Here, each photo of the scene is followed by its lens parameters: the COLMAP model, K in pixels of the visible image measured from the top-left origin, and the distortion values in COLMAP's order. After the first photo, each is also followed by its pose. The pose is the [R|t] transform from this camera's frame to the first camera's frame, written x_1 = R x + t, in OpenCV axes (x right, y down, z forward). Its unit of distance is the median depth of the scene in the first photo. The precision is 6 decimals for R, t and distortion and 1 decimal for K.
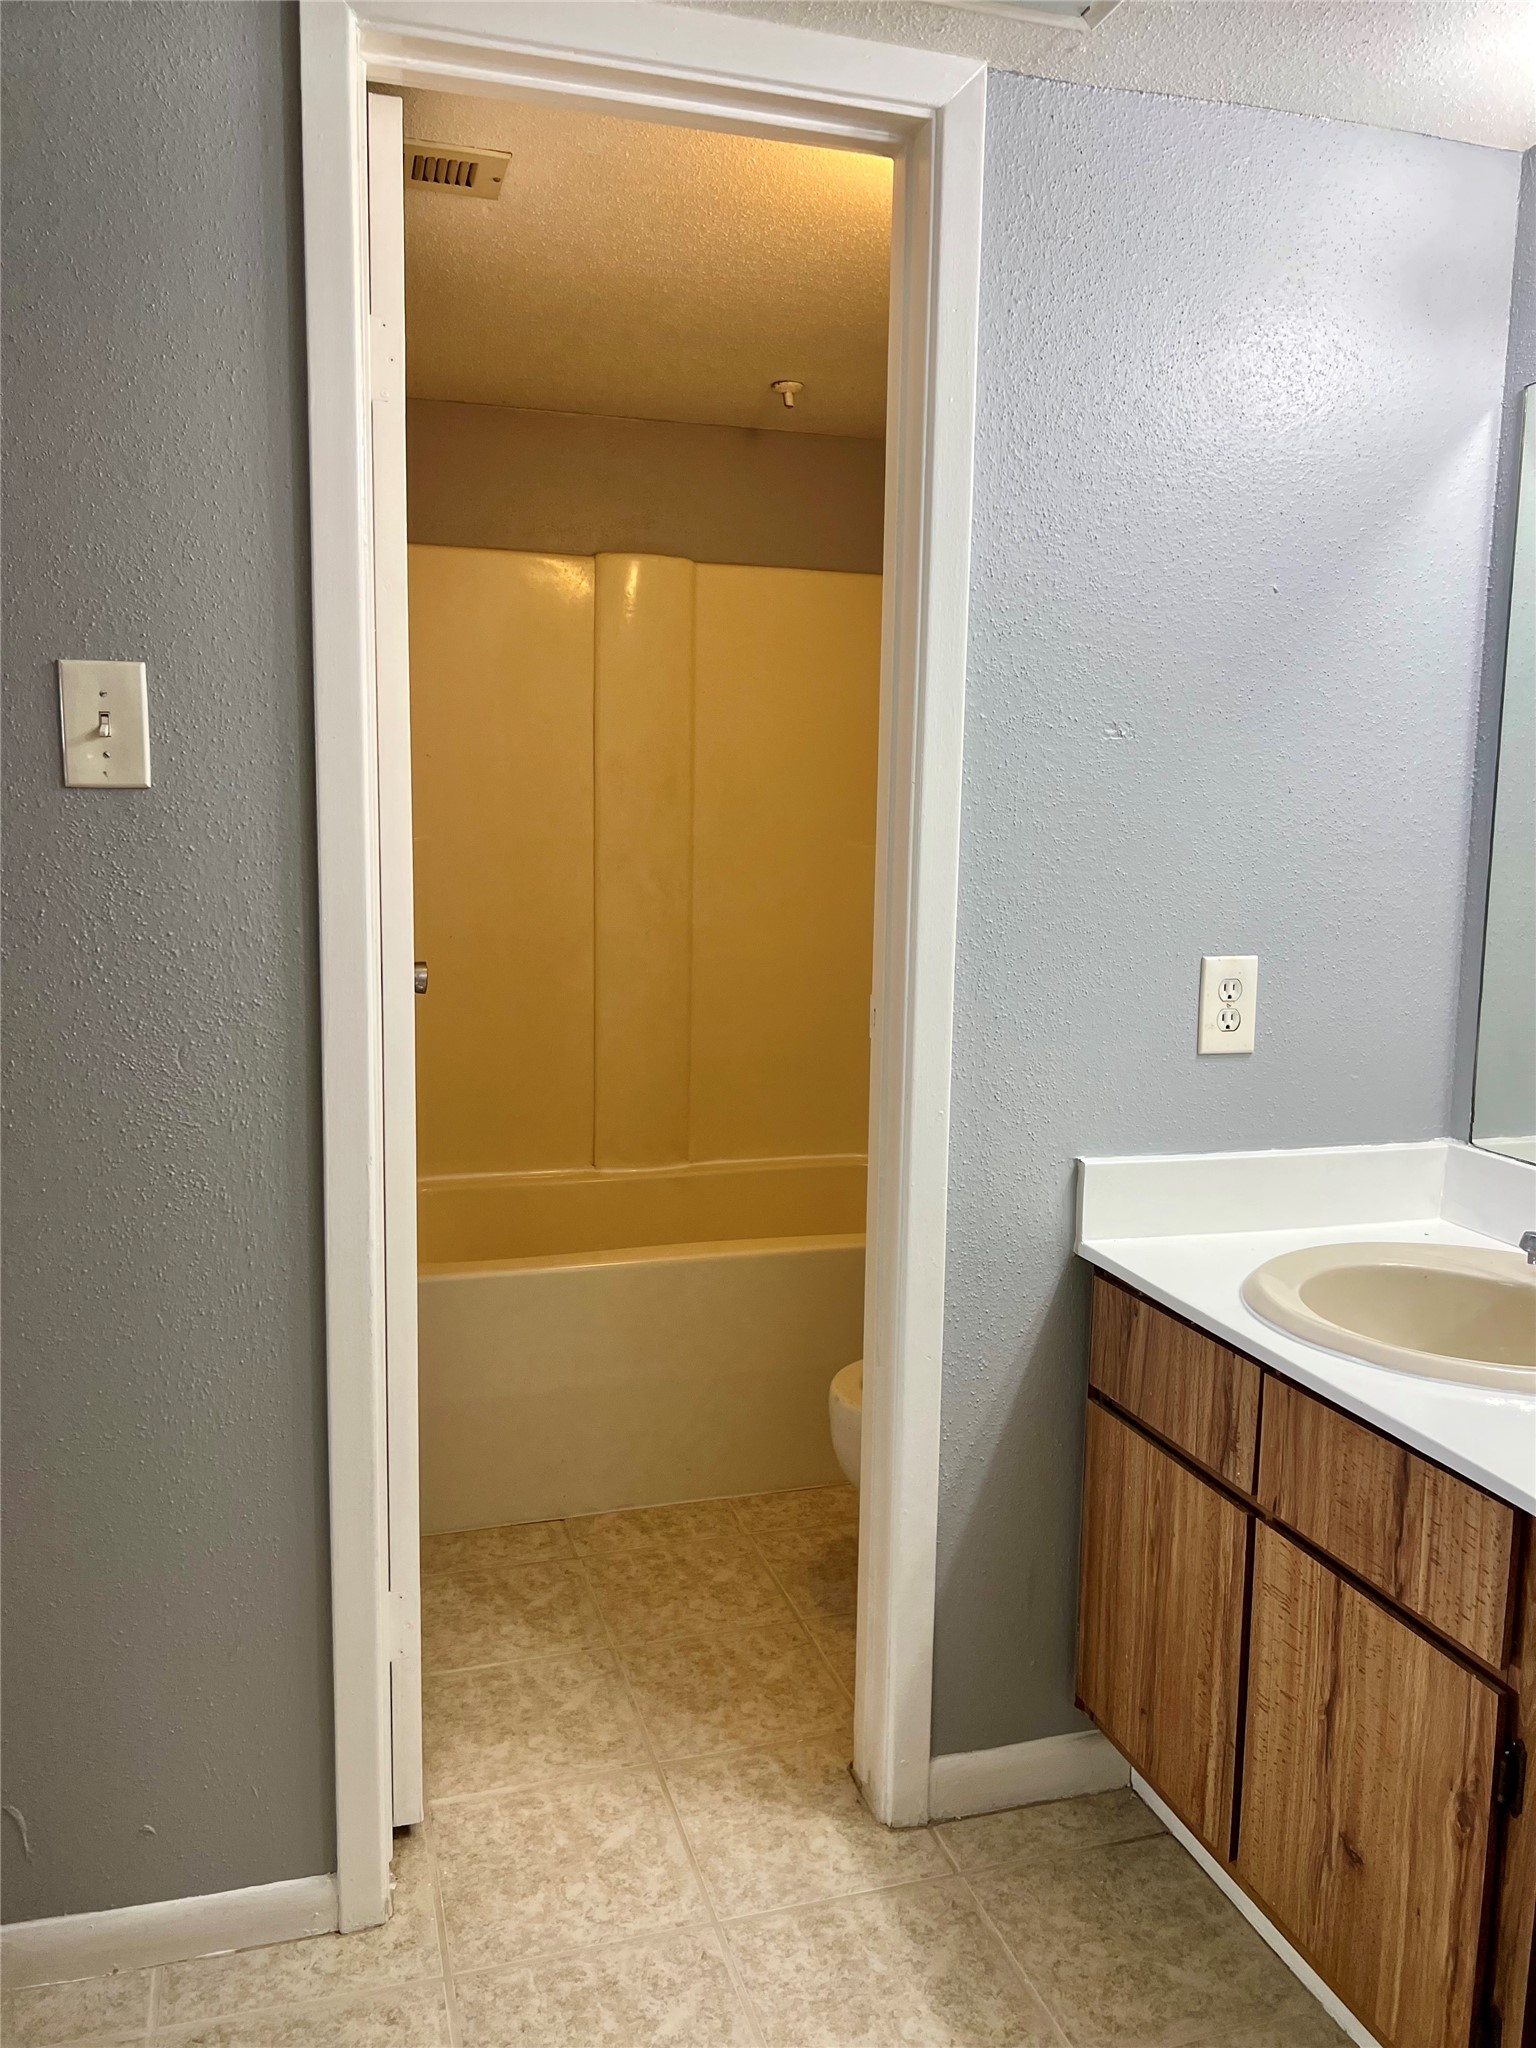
lens RADIAL K [[1535.2, 0, 768.0], [0, 1535.2, 1024.0], [0, 0, 1]] dist [0.067817, -0.079487]
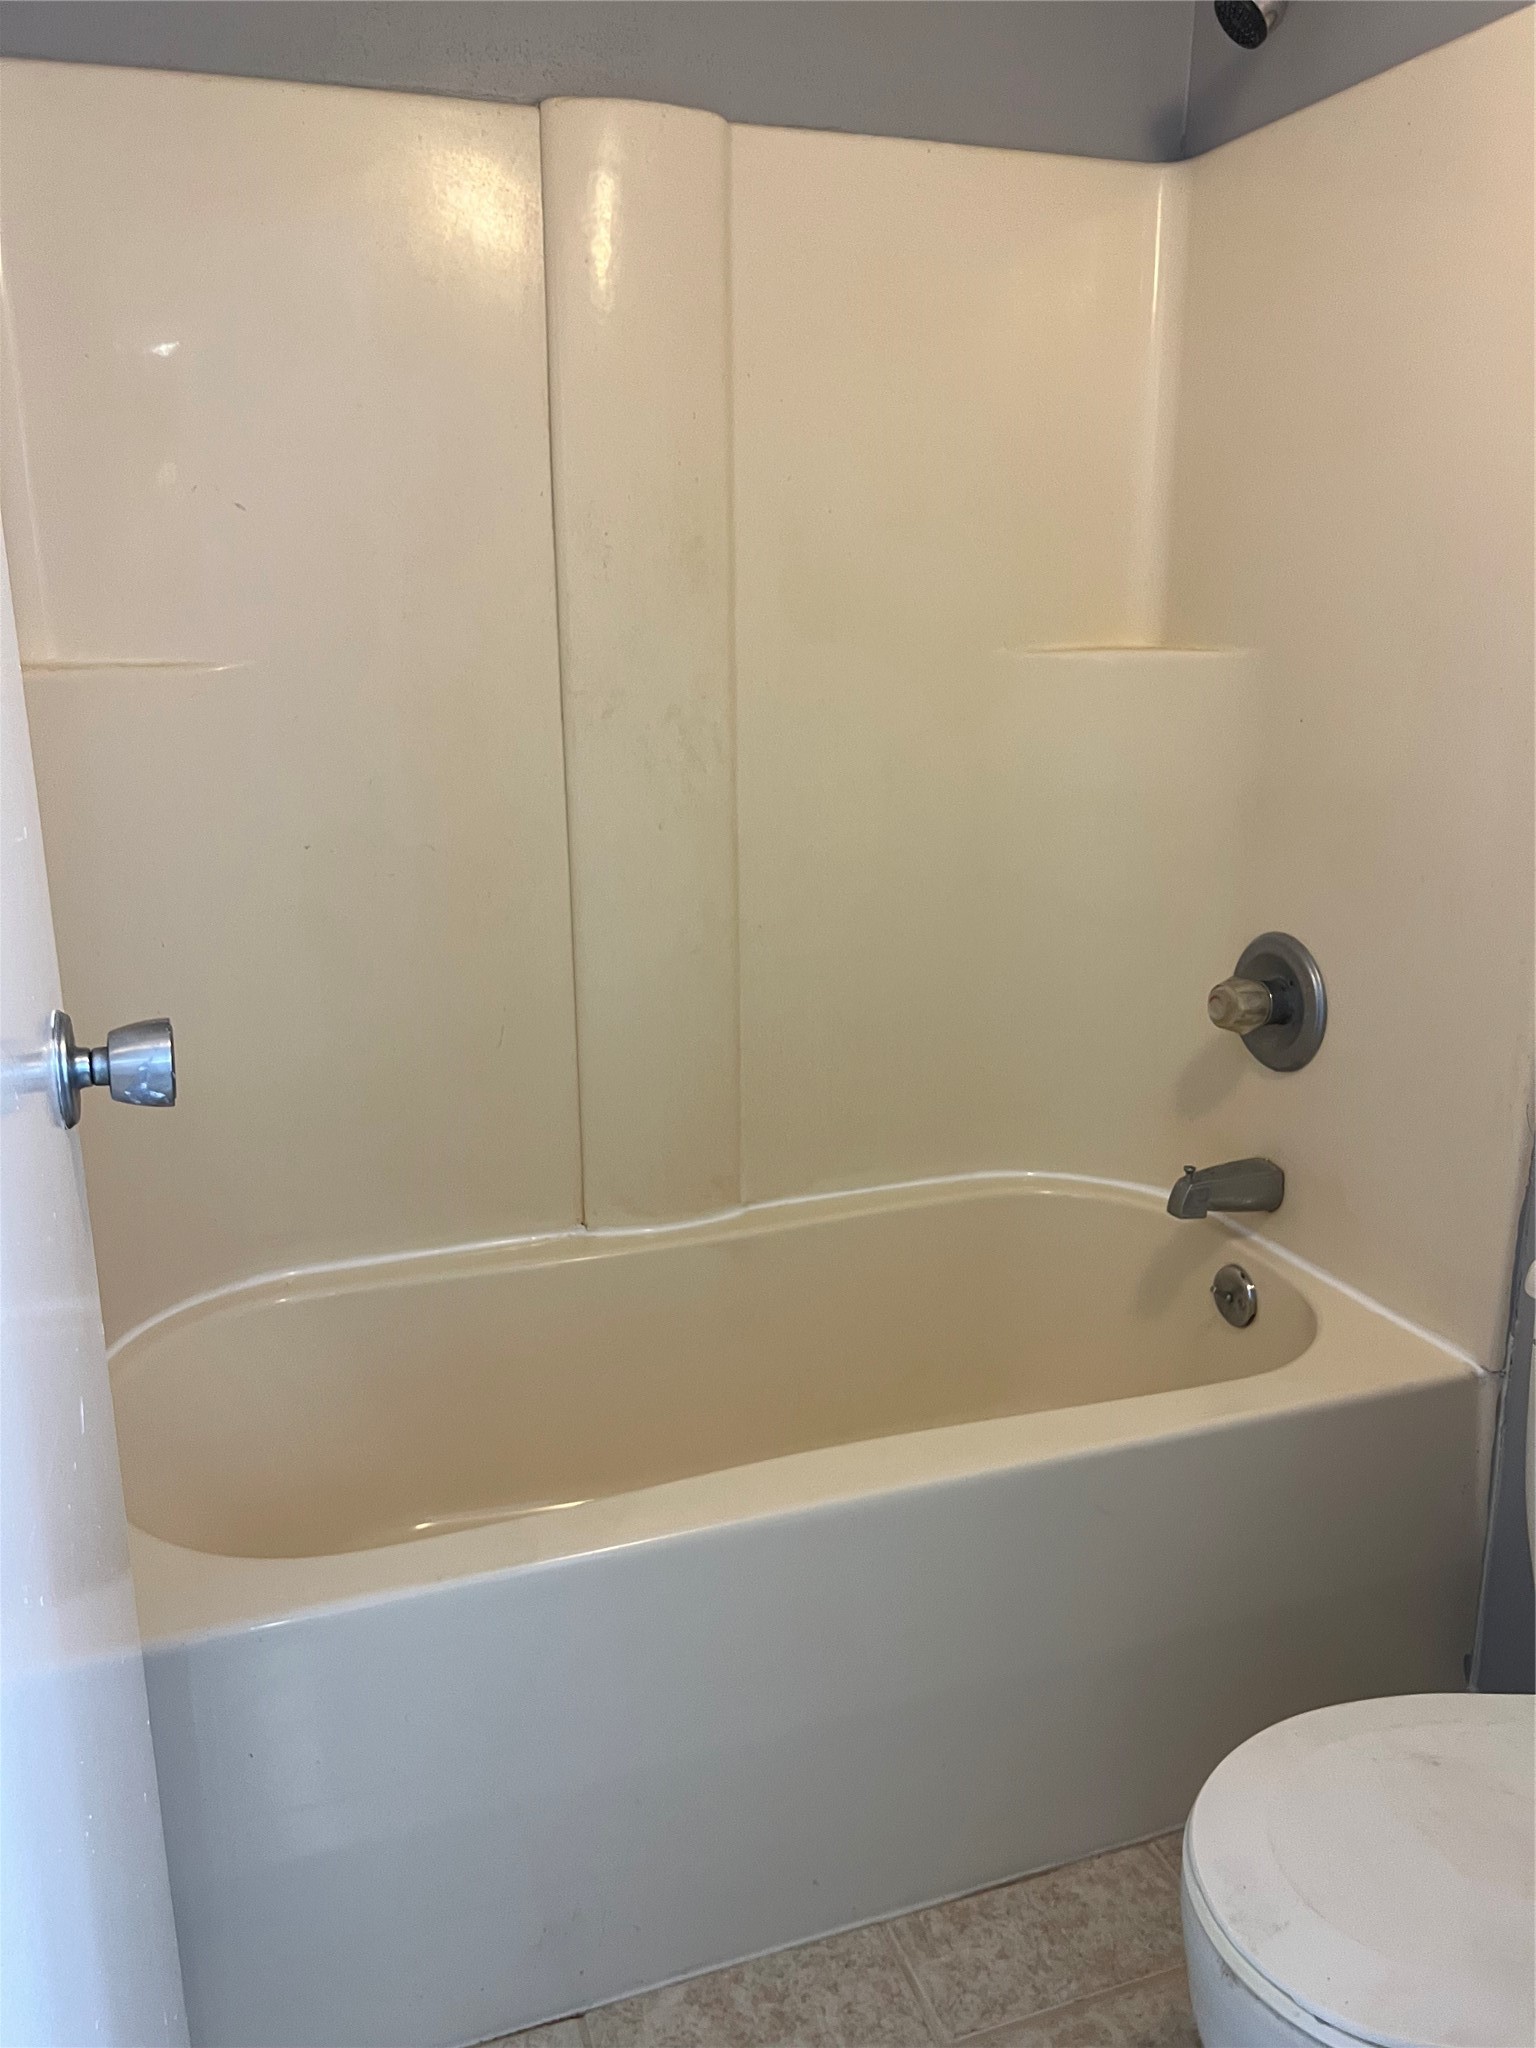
lens RADIAL K [[1535.2, 0, 768.0], [0, 1535.2, 1024.0], [0, 0, 1]] dist [0.067817, -0.079487]
pose [[0.998523, -0.035631, 0.041022, -0.066529], [0.030751, 0.993006, 0.113986, -0.052006], [-0.044796, -0.112557, 0.992635, 0.434166]]
